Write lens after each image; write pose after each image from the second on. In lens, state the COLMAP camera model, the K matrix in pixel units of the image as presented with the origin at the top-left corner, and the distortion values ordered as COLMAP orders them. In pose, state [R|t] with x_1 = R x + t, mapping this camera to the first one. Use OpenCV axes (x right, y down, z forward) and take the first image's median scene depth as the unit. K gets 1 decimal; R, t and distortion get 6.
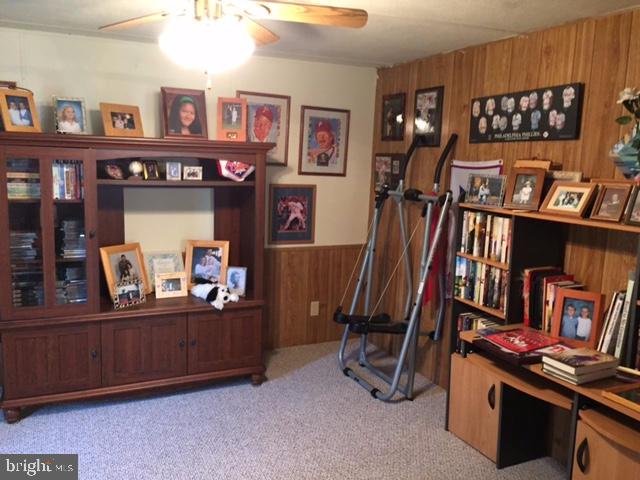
lens RADIAL K [[546.1, 0, 317.7], [0, 546.1, 242.0], [0, 0, 1]] dist [0.071791, -0.095661]
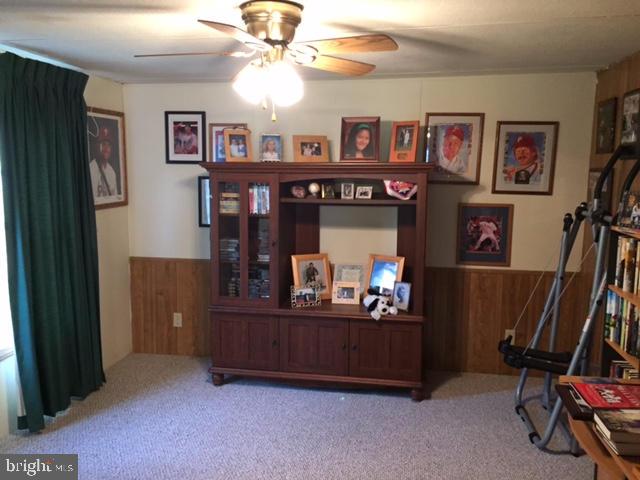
lens RADIAL K [[546.1, 0, 317.7], [0, 546.1, 242.0], [0, 0, 1]] dist [0.071791, -0.095661]
pose [[0.822397, 0.046225, -0.567034, 0.319229], [-0.067746, 0.997559, -0.016933, -0.001943], [0.564867, 0.052340, 0.823521, 0.051030]]
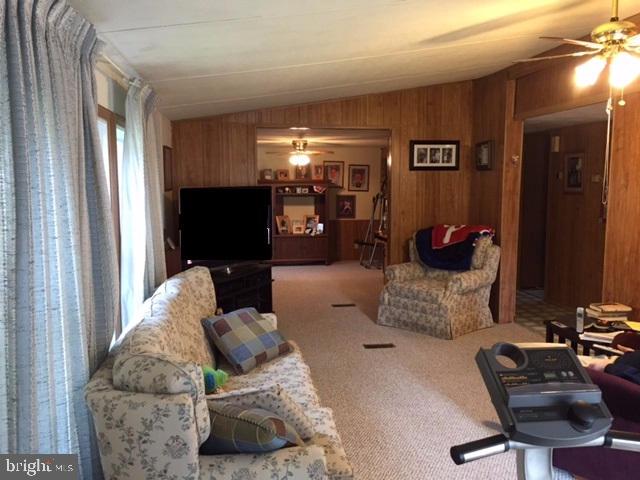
lens RADIAL K [[546.1, 0, 317.7], [0, 546.1, 242.0], [0, 0, 1]] dist [0.071791, -0.095661]
pose [[0.956705, -0.002646, -0.291047, 0.694758], [-0.014072, 0.998369, -0.055332, 0.313419], [0.290718, 0.057032, 0.955107, -1.783174]]
